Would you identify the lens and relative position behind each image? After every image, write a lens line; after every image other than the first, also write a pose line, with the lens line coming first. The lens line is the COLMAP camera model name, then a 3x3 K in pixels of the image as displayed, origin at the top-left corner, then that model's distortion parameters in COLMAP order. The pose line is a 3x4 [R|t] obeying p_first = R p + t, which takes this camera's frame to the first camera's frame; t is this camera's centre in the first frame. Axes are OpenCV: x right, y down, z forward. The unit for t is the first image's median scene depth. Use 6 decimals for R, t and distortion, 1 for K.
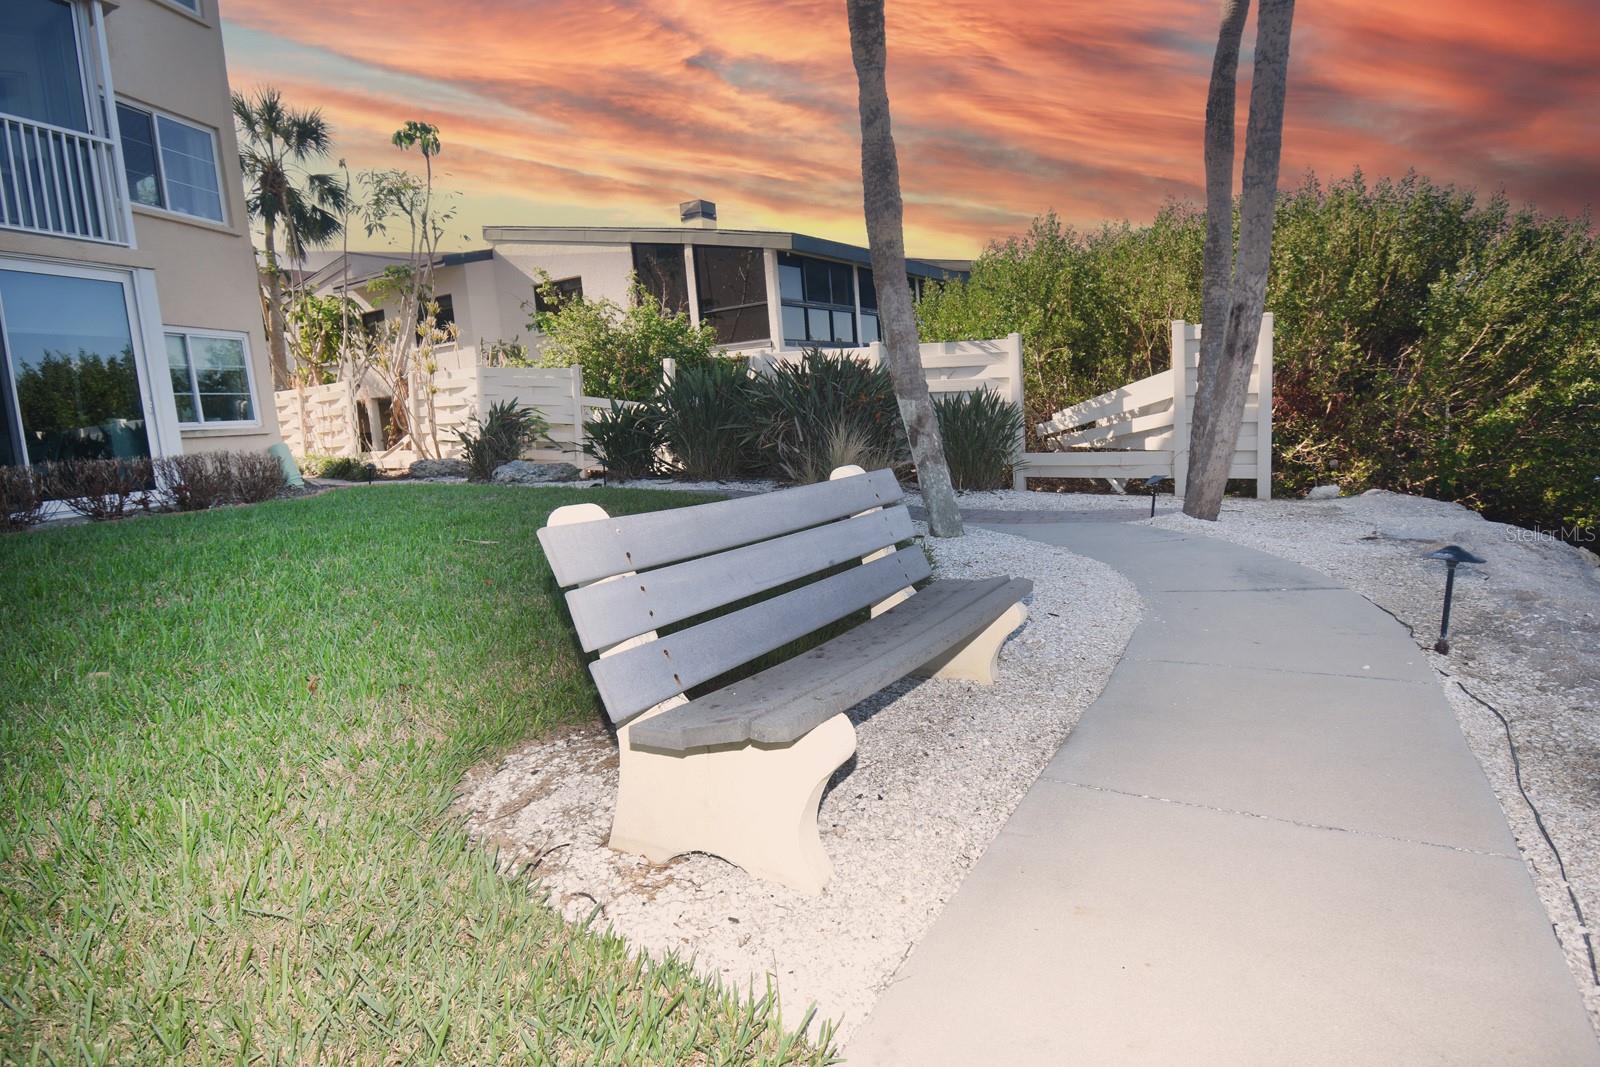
lens RADIAL K [[846.1, 0, 801.5], [0, 846.1, 525.4], [0, 0, 1]] dist [0.024326, -0.042331]
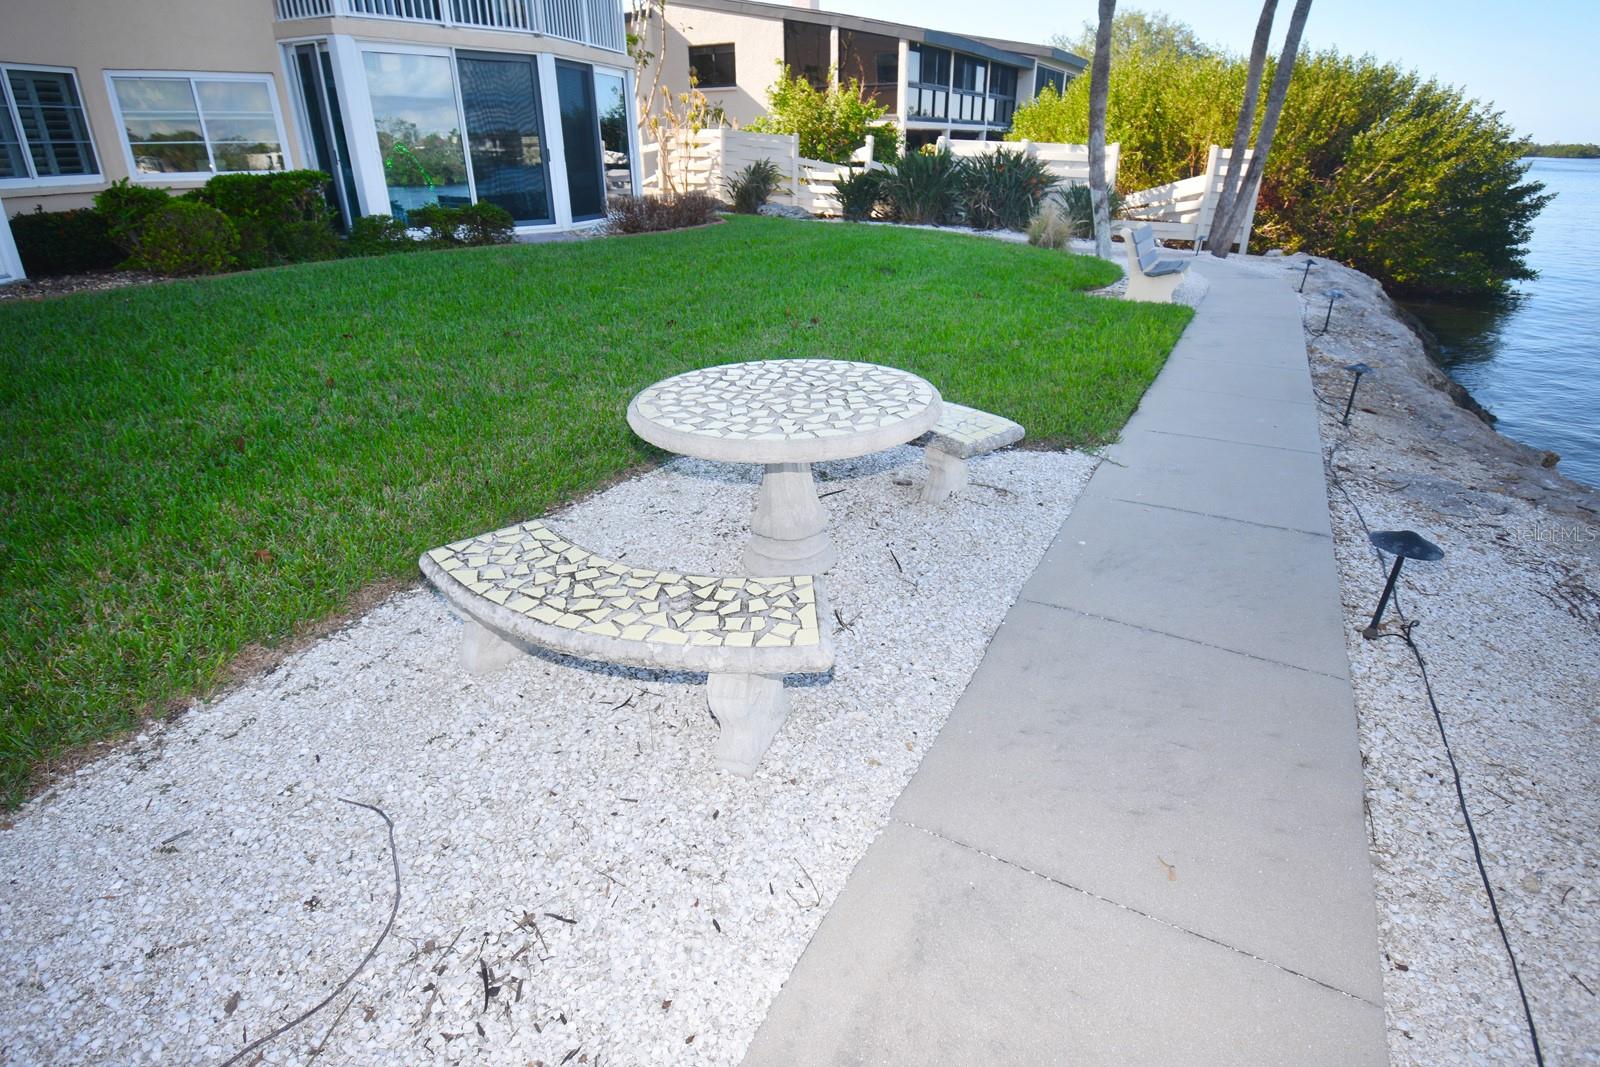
lens RADIAL K [[846.1, 0, 801.5], [0, 846.1, 525.4], [0, 0, 1]] dist [0.024326, -0.042331]
pose [[0.996184, 0.036910, 0.079088, -0.487183], [-0.057209, 0.960499, 0.272338, 0.078052], [-0.065912, -0.275823, 0.958946, -0.791474]]
